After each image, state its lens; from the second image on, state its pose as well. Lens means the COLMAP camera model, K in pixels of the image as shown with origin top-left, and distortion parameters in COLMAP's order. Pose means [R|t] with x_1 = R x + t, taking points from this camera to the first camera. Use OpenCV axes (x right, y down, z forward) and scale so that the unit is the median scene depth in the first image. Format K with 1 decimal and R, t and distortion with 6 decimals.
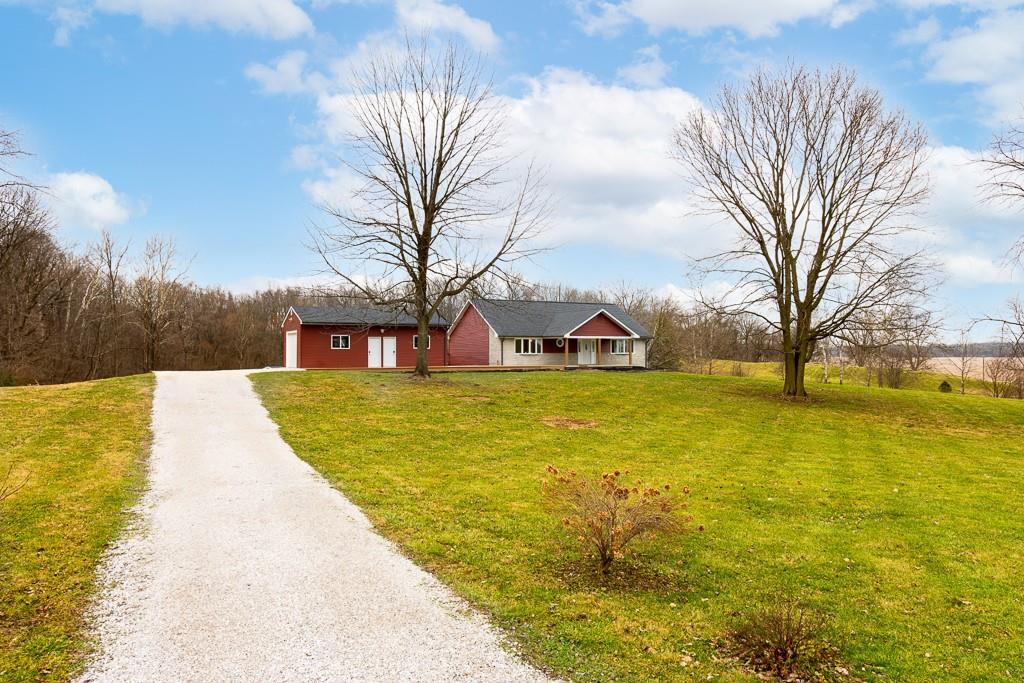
lens RADIAL K [[723.0, 0, 512.0], [0, 723.0, 341.5], [0, 0, 1]] dist [0.001076, 0.000057]
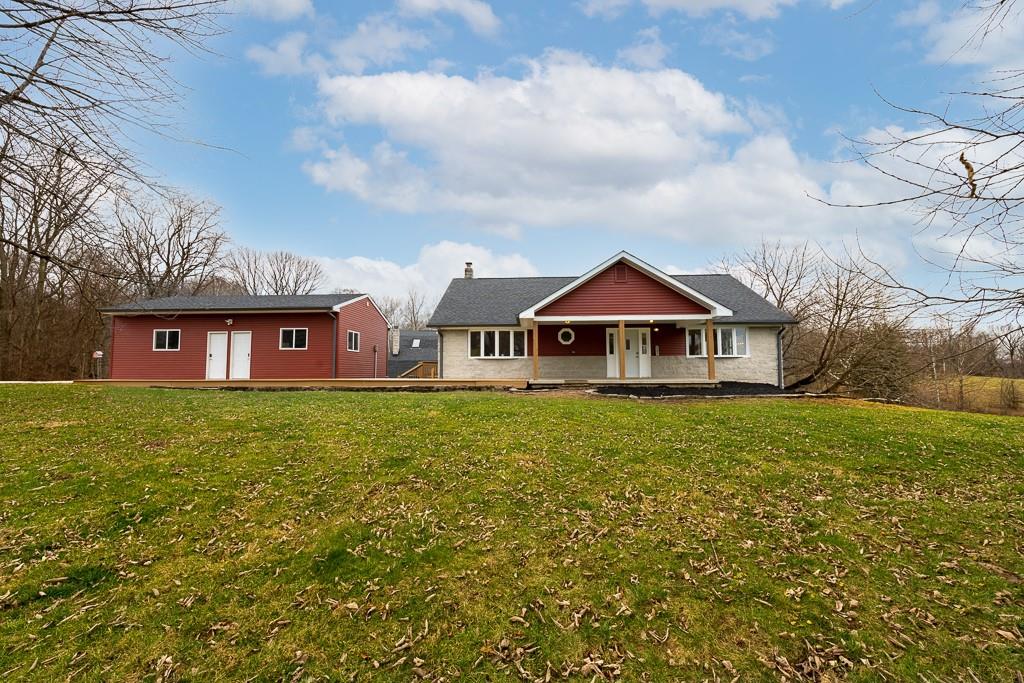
lens RADIAL K [[404.0, 0, 508.9], [0, 404.0, 343.3], [0, 0, 1]] dist [0.021013, -0.000415]
pose [[0.851100, -0.036560, -0.523729, 0.193828], [0.008968, 0.998439, -0.055125, 0.023507], [0.524927, 0.042220, 0.850099, 0.748756]]
